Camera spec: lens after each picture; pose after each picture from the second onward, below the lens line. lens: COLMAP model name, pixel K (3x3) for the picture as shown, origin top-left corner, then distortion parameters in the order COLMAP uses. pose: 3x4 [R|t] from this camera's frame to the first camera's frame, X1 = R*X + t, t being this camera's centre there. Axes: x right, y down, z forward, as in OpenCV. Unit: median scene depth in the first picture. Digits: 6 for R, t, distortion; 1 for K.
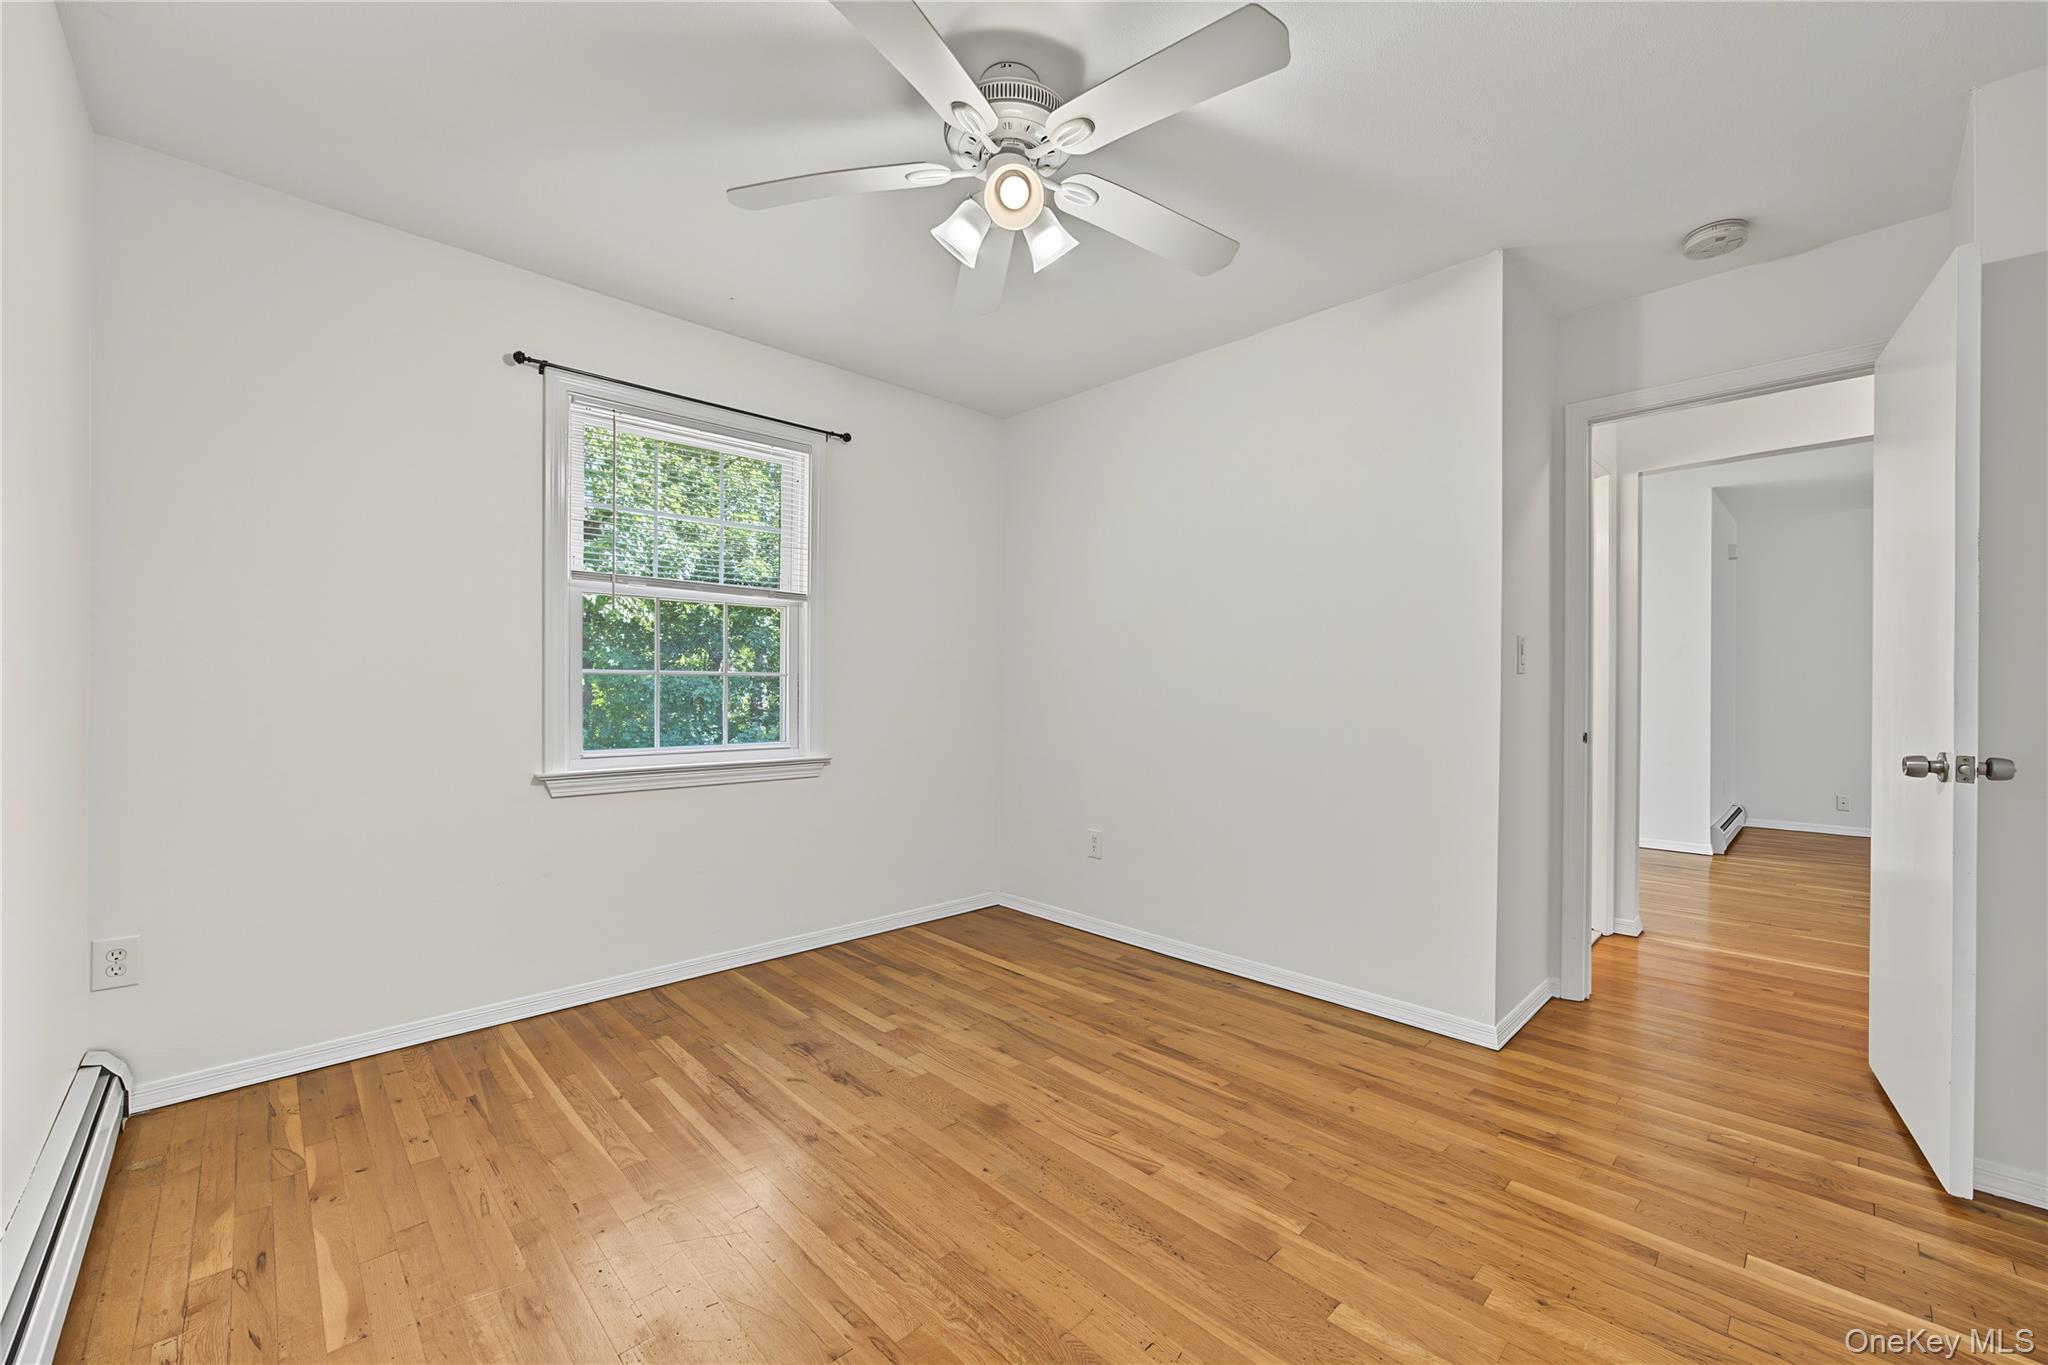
lens RADIAL K [[814.1, 0, 1032.9], [0, 814.1, 689.4], [0, 0, 1]] dist [-0.017293, 0.000794]
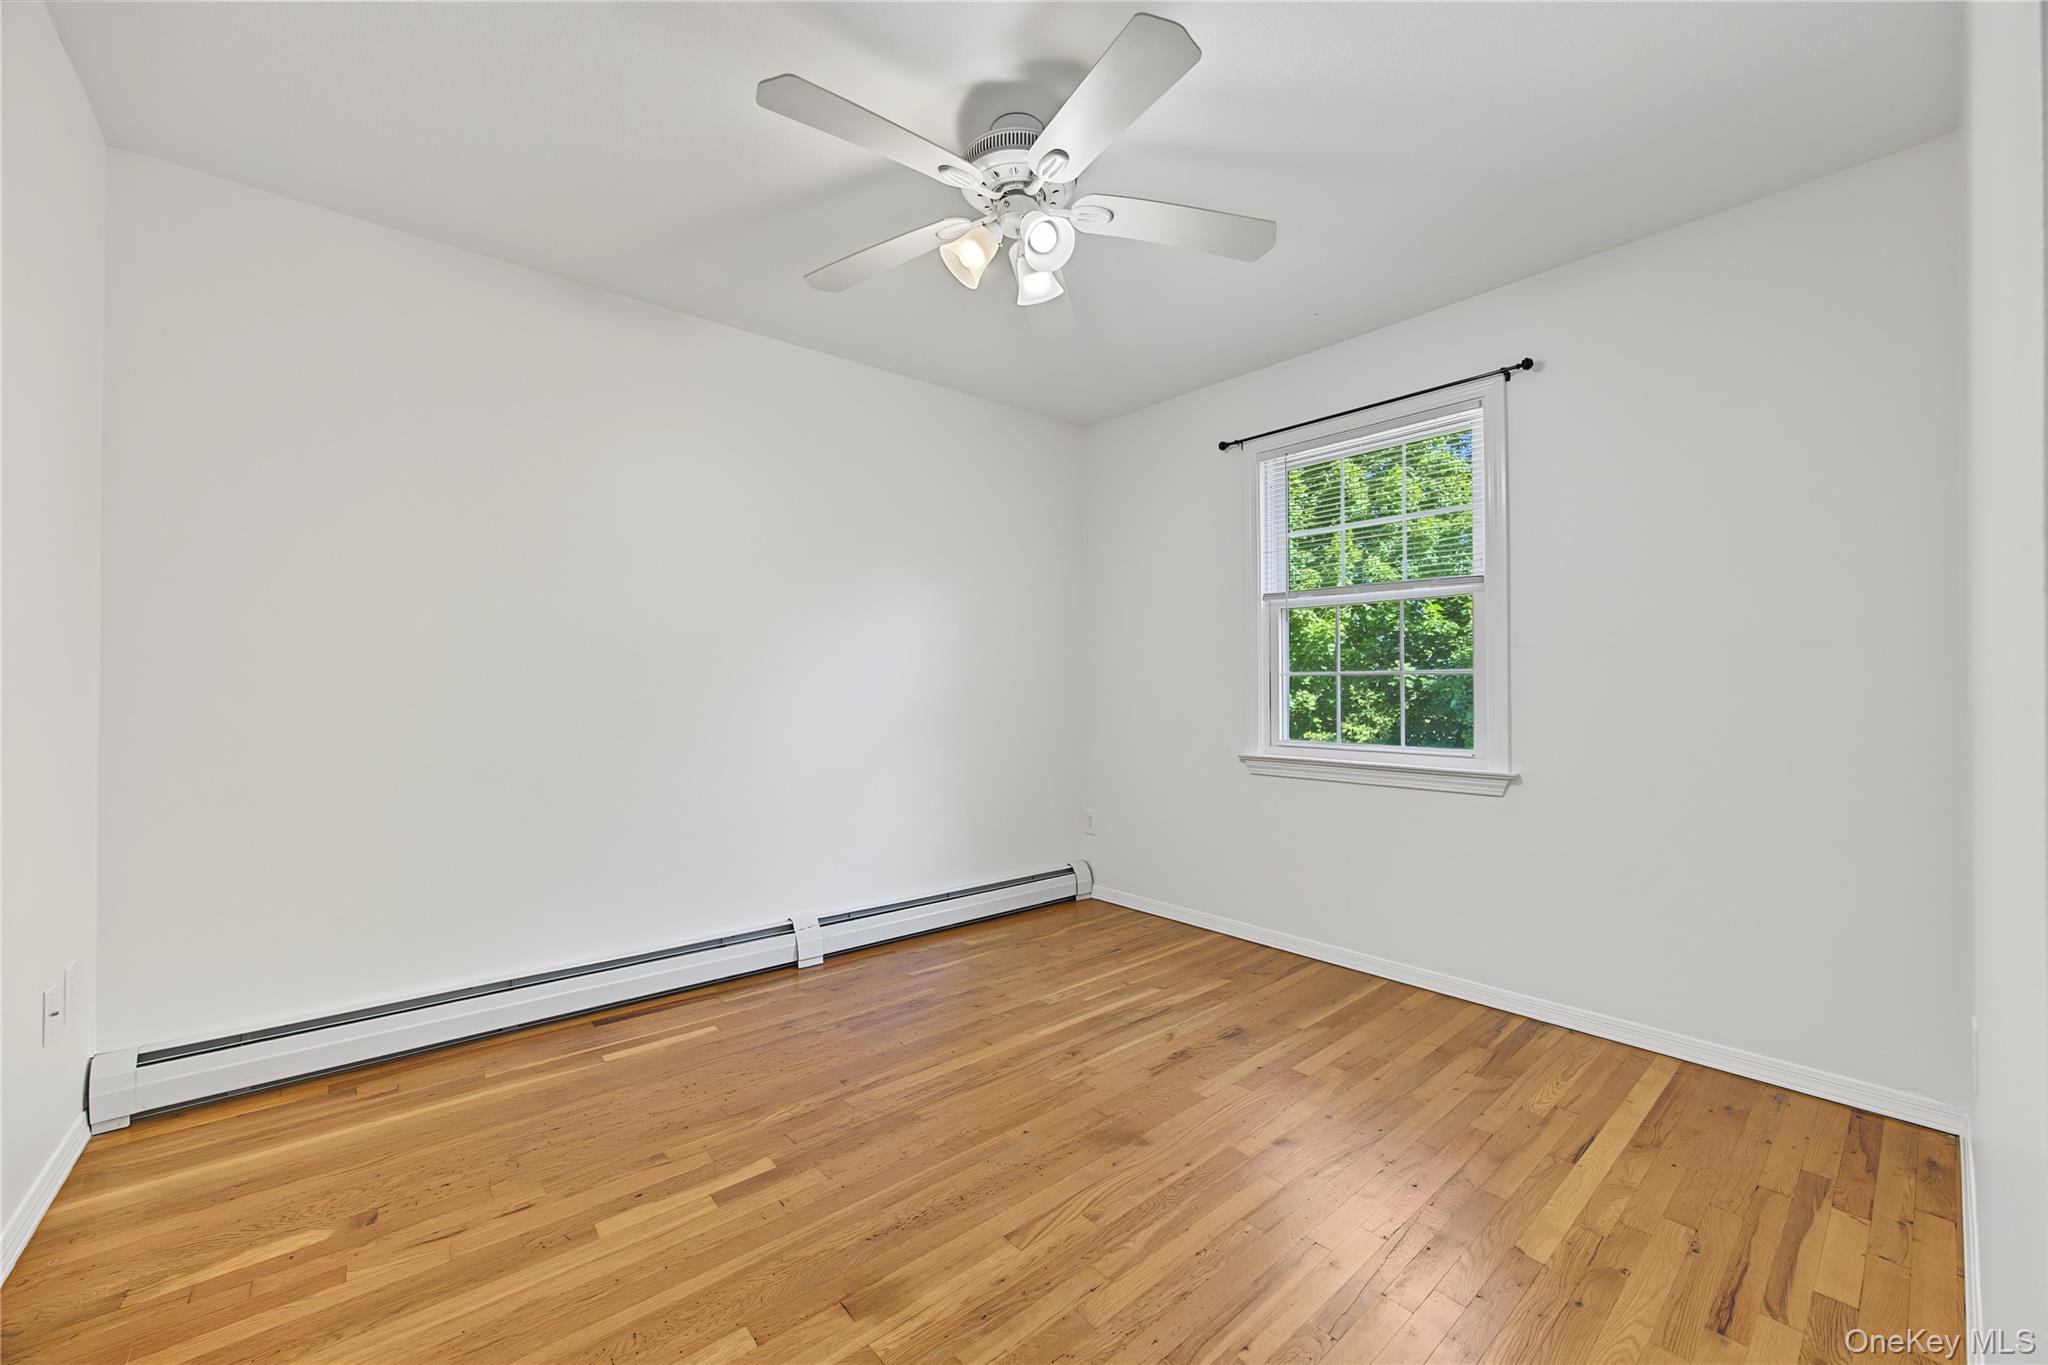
lens RADIAL K [[791.1, 0, 1032.1], [0, 791.1, 685.8], [0, 0, 1]] dist [-0.009649, 0.000296]
pose [[-0.071573, -0.010732, -0.997378, 0.734067], [0.005714, 0.999921, -0.011169, 0.006073], [0.997419, -0.006499, -0.071506, 0.798651]]
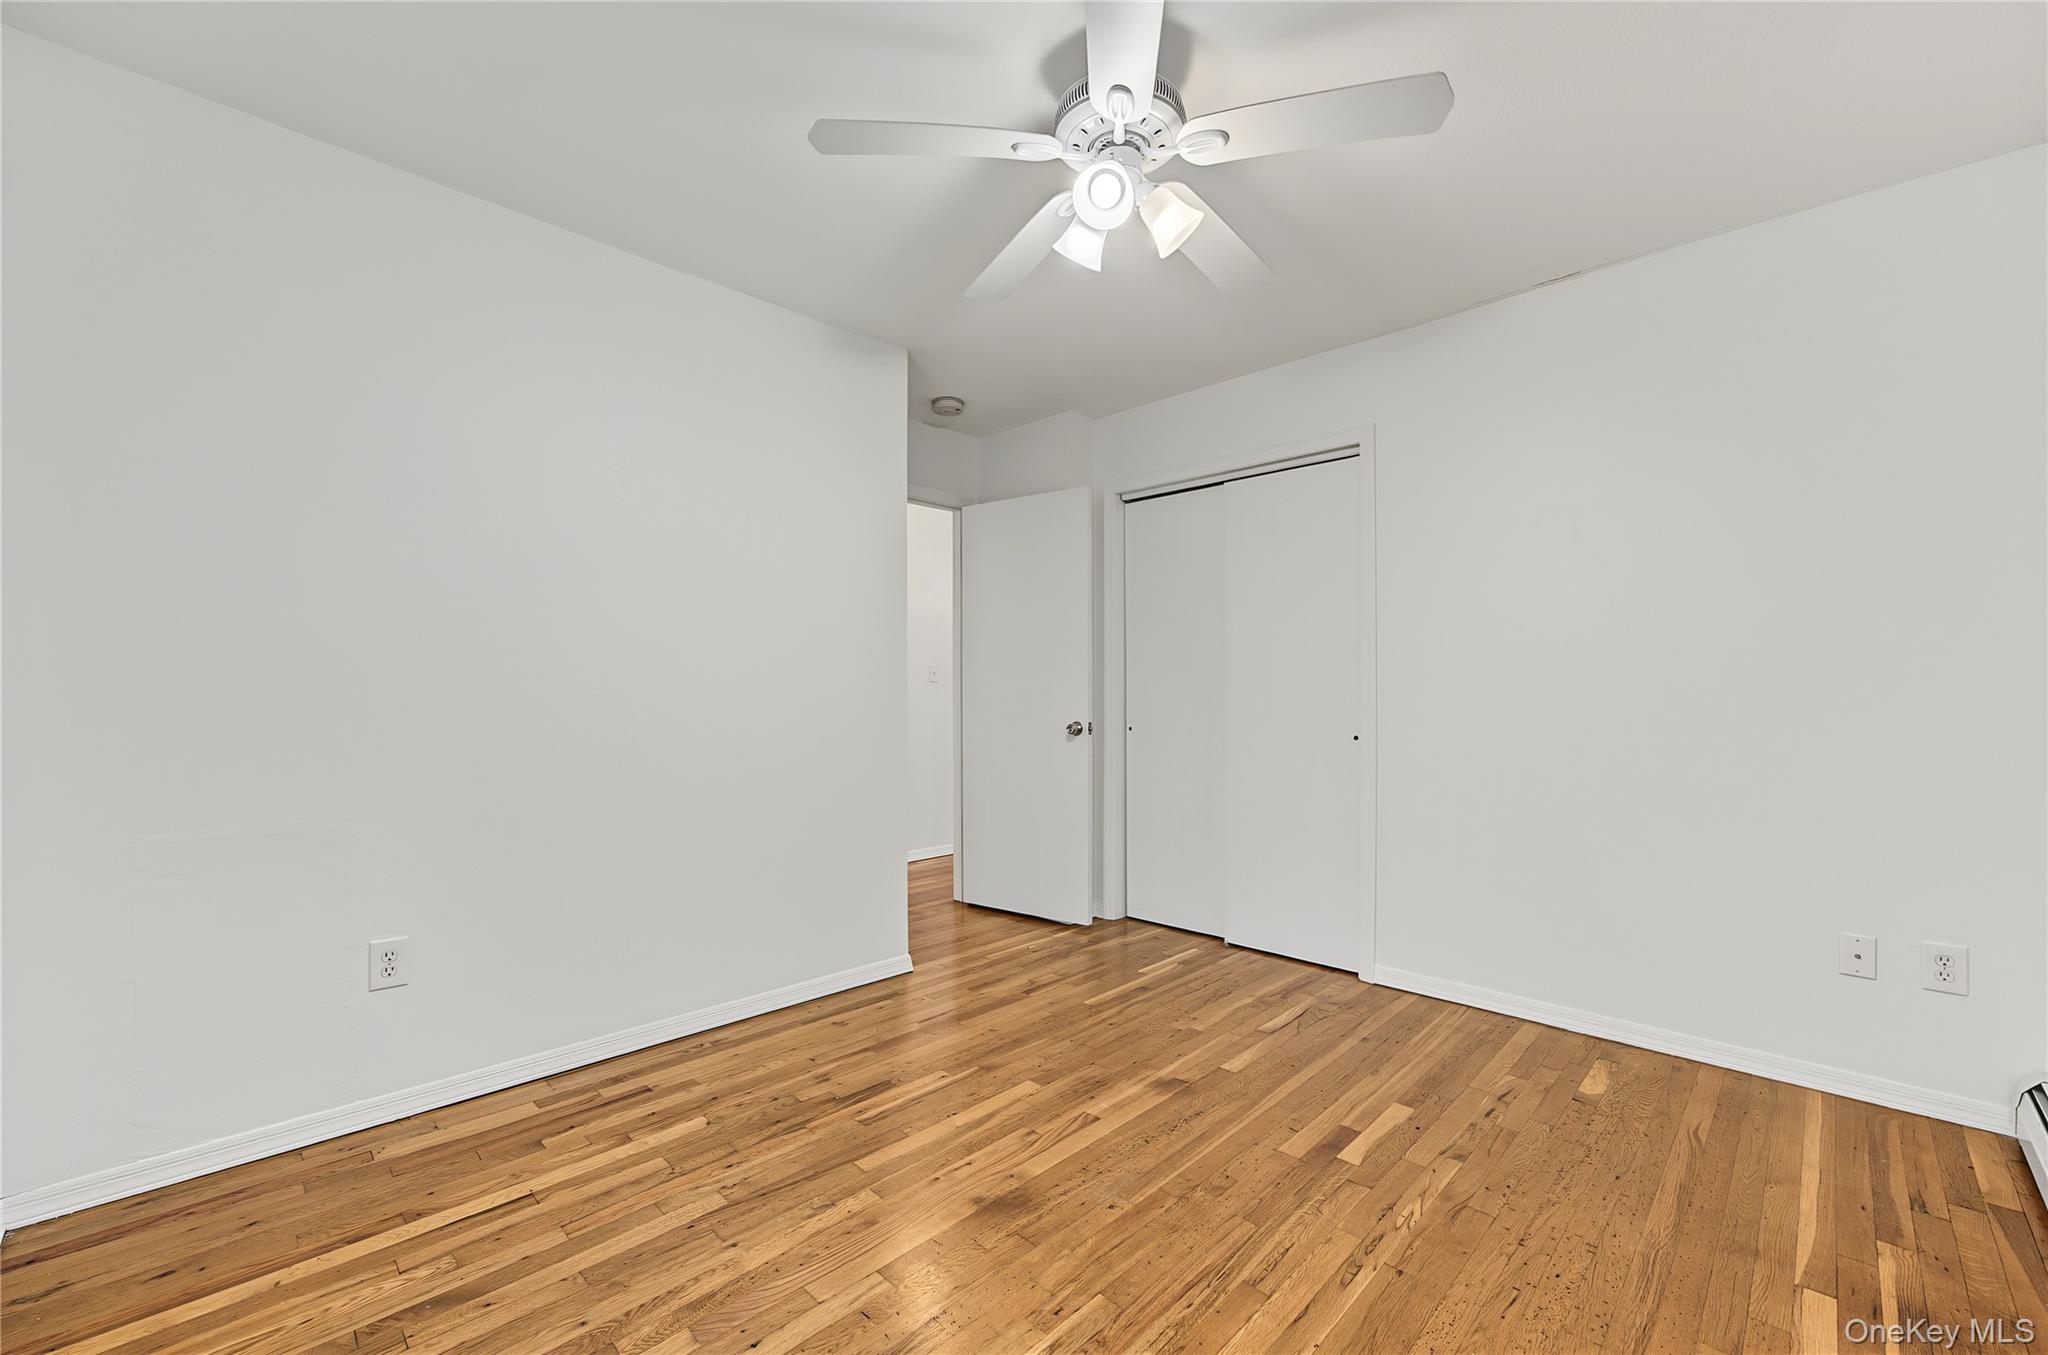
lens RADIAL K [[816.9, 0, 1047.2], [0, 816.9, 690.3], [0, 0, 1]] dist [-0.003477, -0.000049]
pose [[-0.030365, 0.000758, 0.999539, -0.738265], [-0.004895, 0.999988, -0.000907, -0.005100], [-0.999527, -0.004920, -0.030361, 0.811308]]
